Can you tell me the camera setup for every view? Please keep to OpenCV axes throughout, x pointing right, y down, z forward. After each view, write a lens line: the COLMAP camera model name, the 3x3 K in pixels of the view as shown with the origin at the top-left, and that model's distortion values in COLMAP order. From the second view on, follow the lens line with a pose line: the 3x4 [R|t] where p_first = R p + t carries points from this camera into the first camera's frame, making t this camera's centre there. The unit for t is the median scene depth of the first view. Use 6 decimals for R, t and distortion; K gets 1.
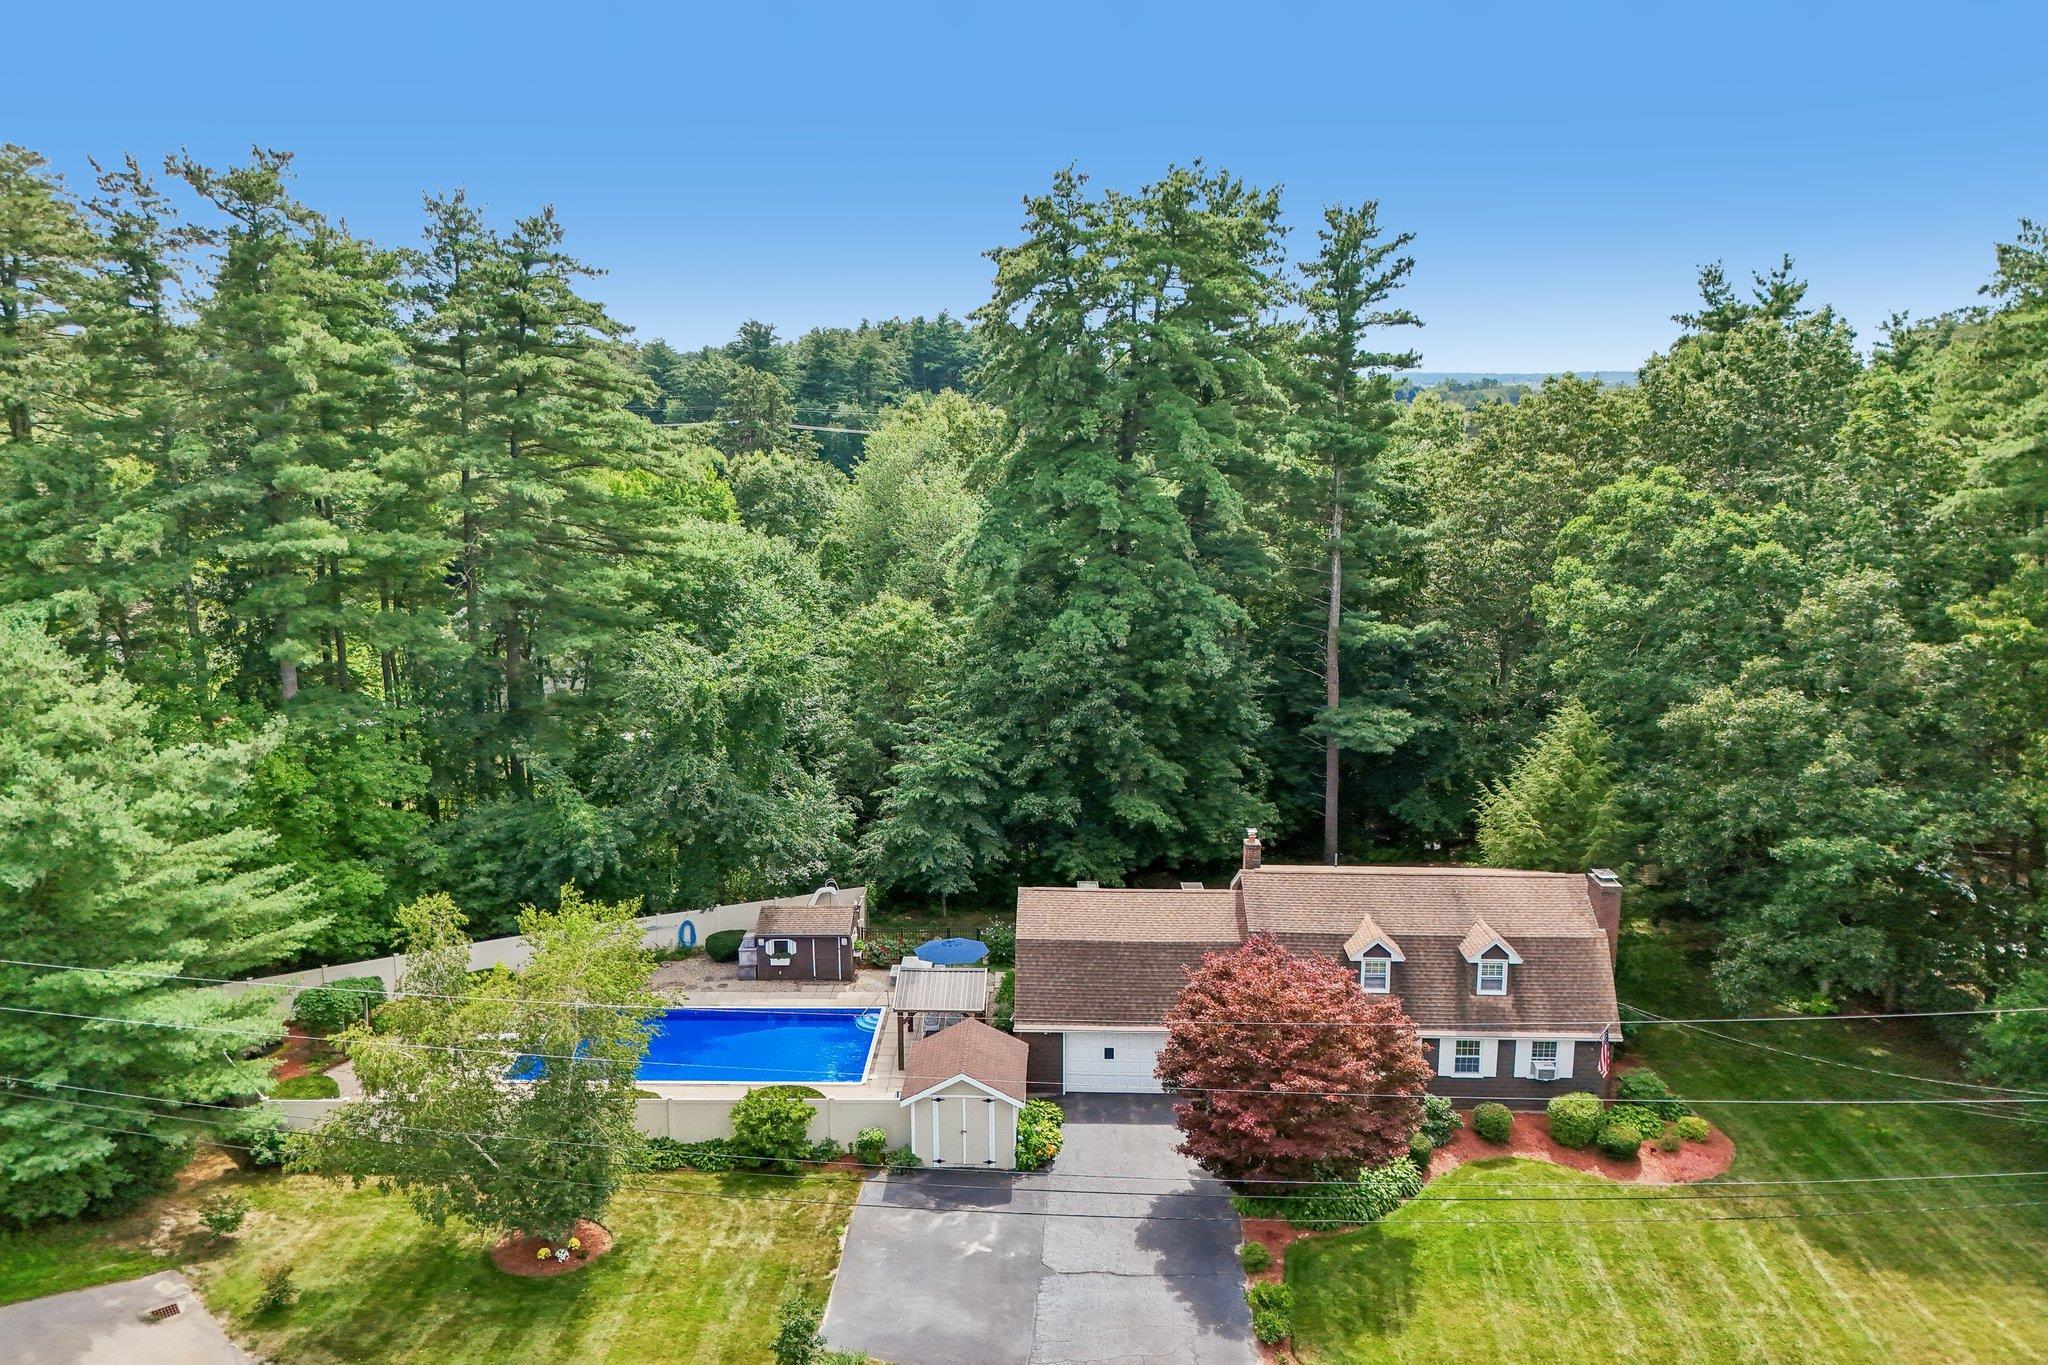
lens RADIAL K [[1475.2, 0, 1024.0], [0, 1475.2, 682.5], [0, 0, 1]] dist [0.077529, -0.075625]
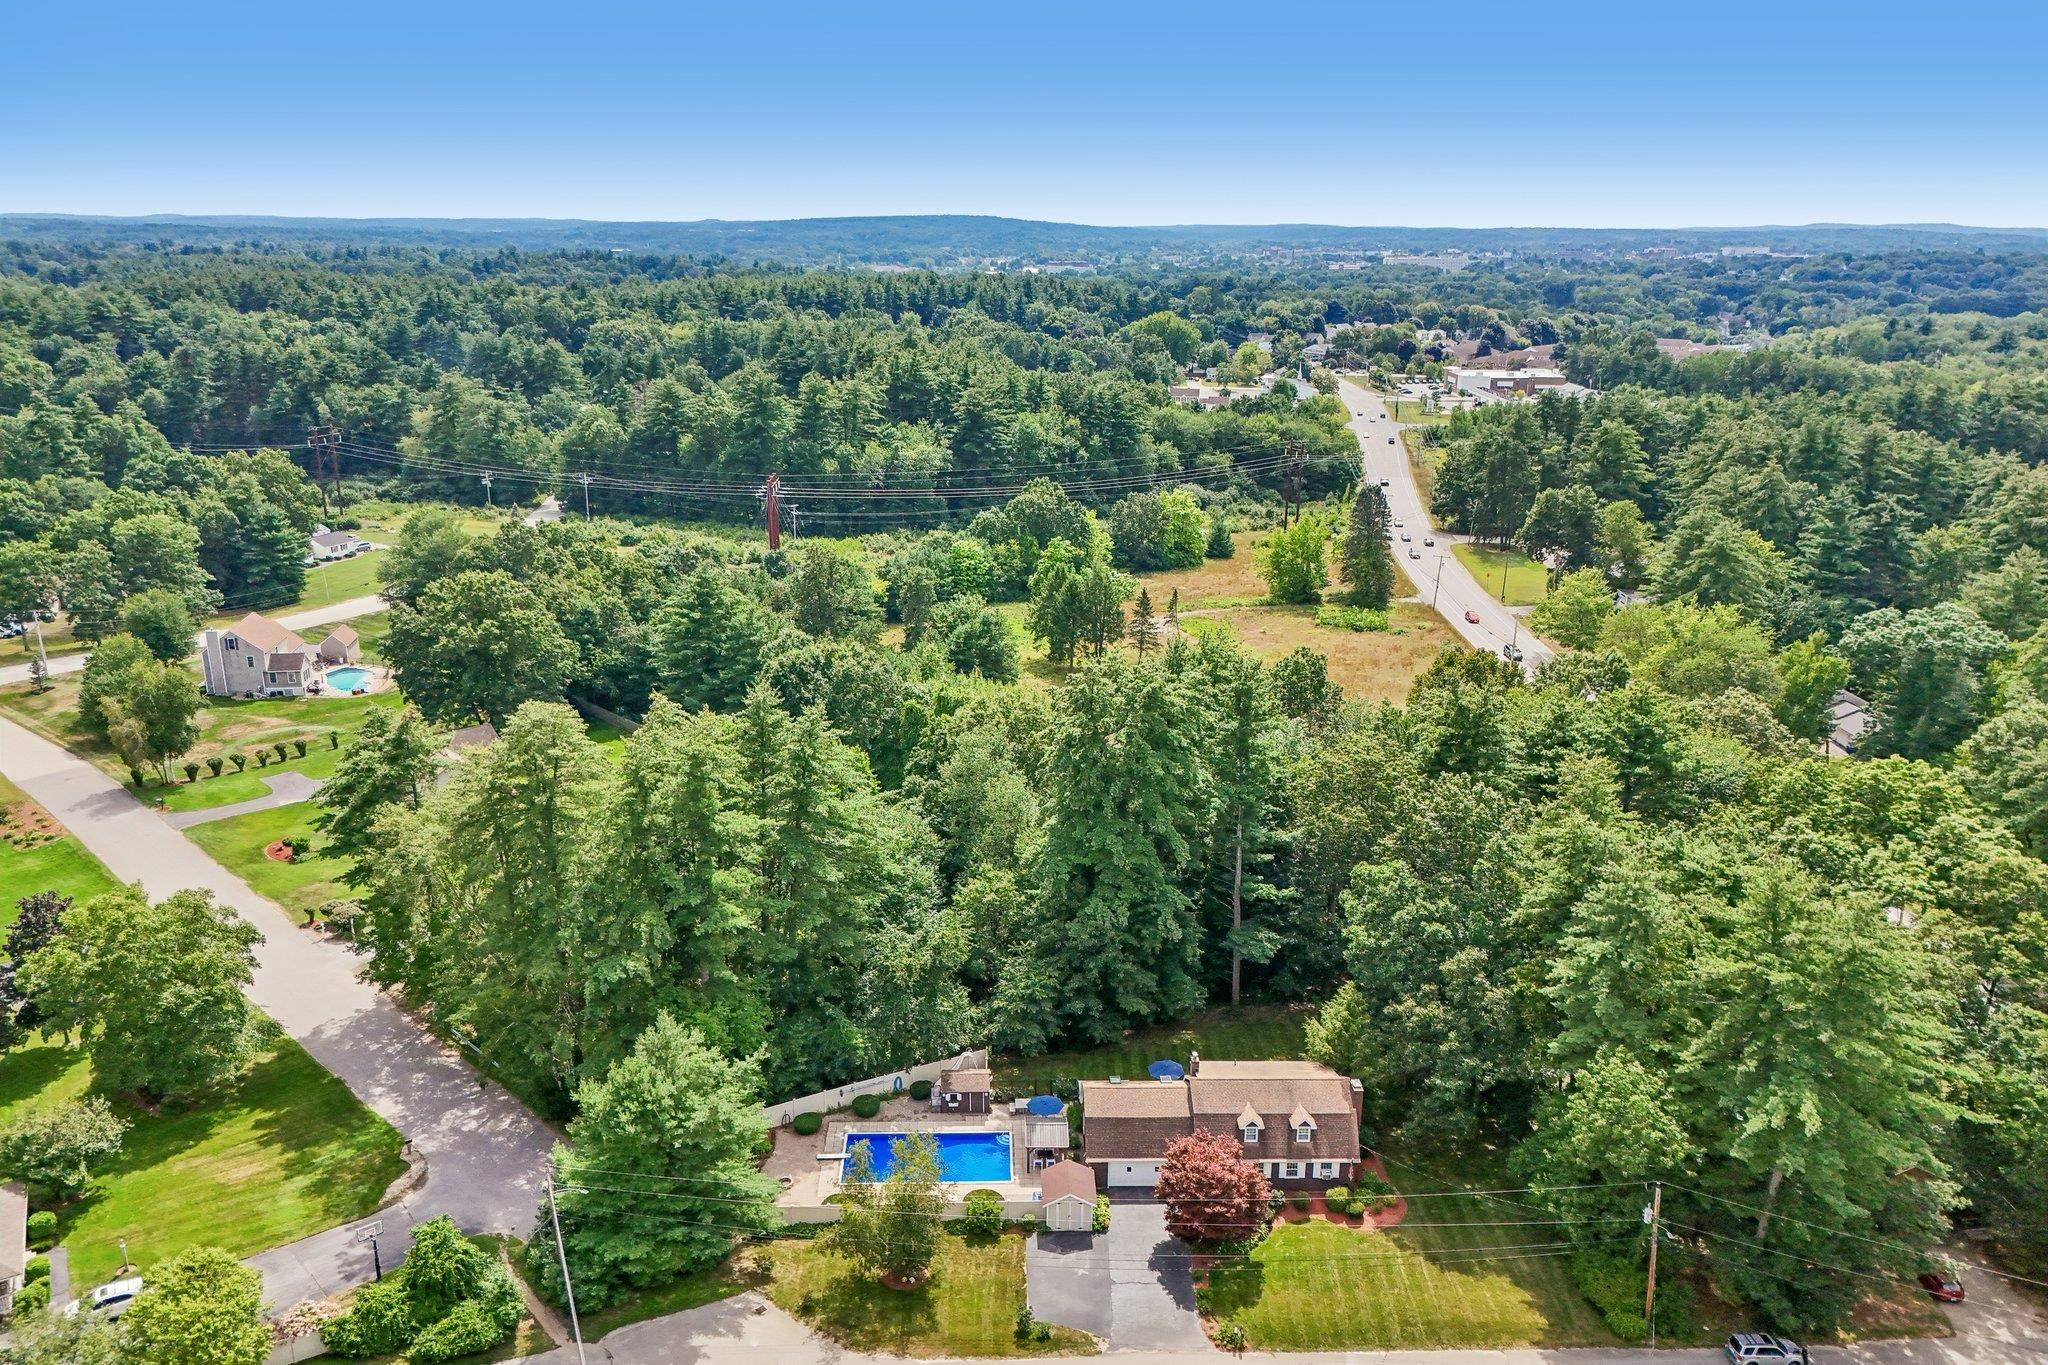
lens RADIAL K [[1475.2, 0, 1024.0], [0, 1475.2, 682.5], [0, 0, 1]] dist [0.077529, -0.075625]
pose [[0.998646, -0.006303, 0.051630, -0.206861], [0.001190, 0.995139, 0.098469, -0.682020], [-0.052000, -0.098275, 0.993800, -1.094809]]
